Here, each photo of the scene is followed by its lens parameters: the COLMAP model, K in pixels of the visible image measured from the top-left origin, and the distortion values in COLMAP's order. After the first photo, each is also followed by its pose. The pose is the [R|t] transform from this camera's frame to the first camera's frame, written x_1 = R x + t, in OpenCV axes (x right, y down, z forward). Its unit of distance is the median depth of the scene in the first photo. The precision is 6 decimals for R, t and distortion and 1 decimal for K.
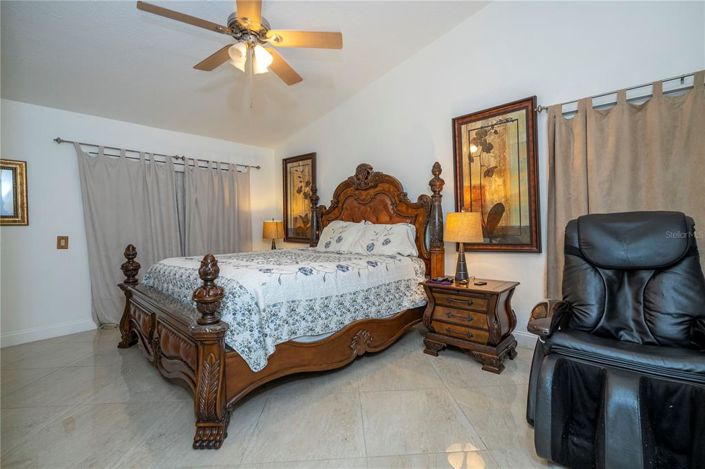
lens RADIAL K [[320.0, 0, 356.0], [0, 320.0, 231.1], [0, 0, 1]] dist [-0.002122, 0.002056]
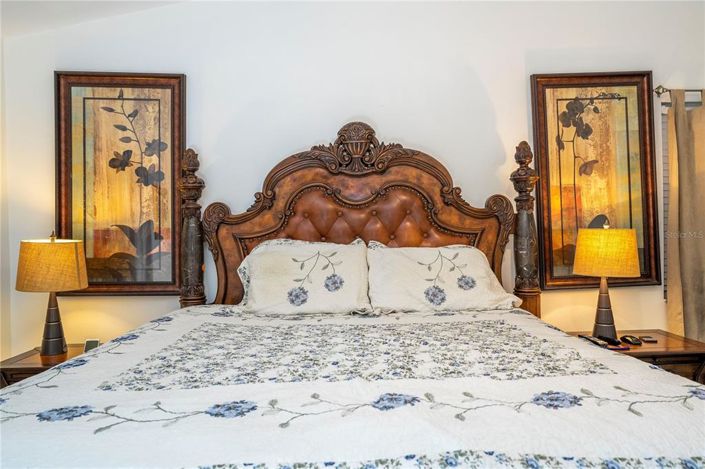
lens RADIAL K [[483.8, 0, 355.5], [0, 483.8, 233.0], [0, 0, 1]] dist [0.001495, 0.003899]
pose [[0.716236, 0.008622, 0.697805, -0.592509], [0.017459, 0.999389, -0.030269, -0.025547], [-0.697640, 0.033863, 0.715648, 0.585815]]
